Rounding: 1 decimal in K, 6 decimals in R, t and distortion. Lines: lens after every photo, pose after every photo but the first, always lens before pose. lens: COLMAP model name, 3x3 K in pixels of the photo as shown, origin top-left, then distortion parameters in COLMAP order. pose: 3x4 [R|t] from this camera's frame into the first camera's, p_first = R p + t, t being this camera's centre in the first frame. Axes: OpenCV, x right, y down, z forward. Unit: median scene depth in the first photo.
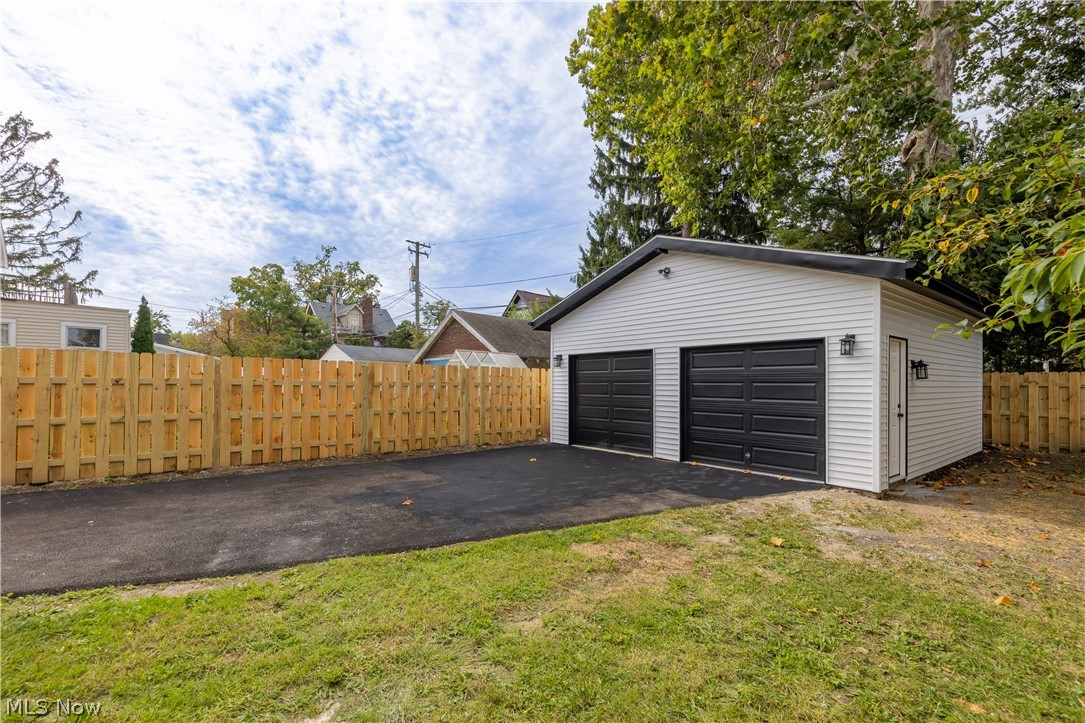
lens RADIAL K [[461.9, 0, 528.5], [0, 461.9, 381.1], [0, 0, 1]] dist [0.001137, 0.000001]
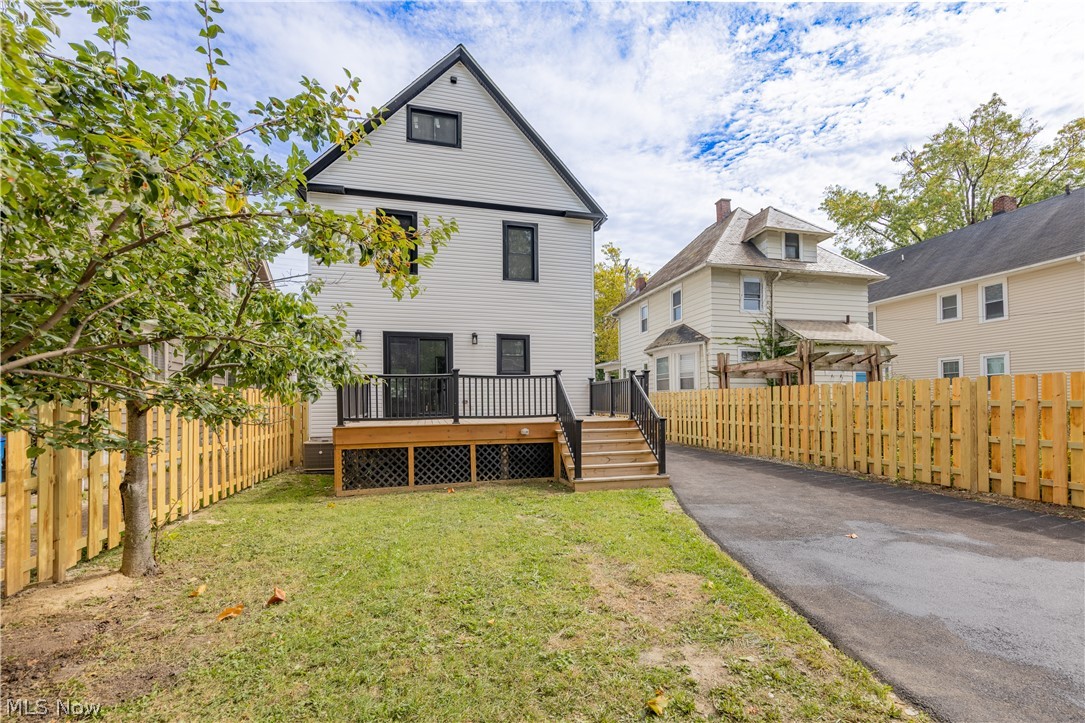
lens RADIAL K [[423.2, 0, 547.3], [0, 423.2, 406.0], [0, 0, 1]] dist [0.010413, 0.000163]
pose [[-0.432764, -0.005284, -0.901492, 0.564322], [0.015951, 0.999781, -0.013517, 0.004965], [0.901366, -0.020230, -0.432585, 0.604474]]
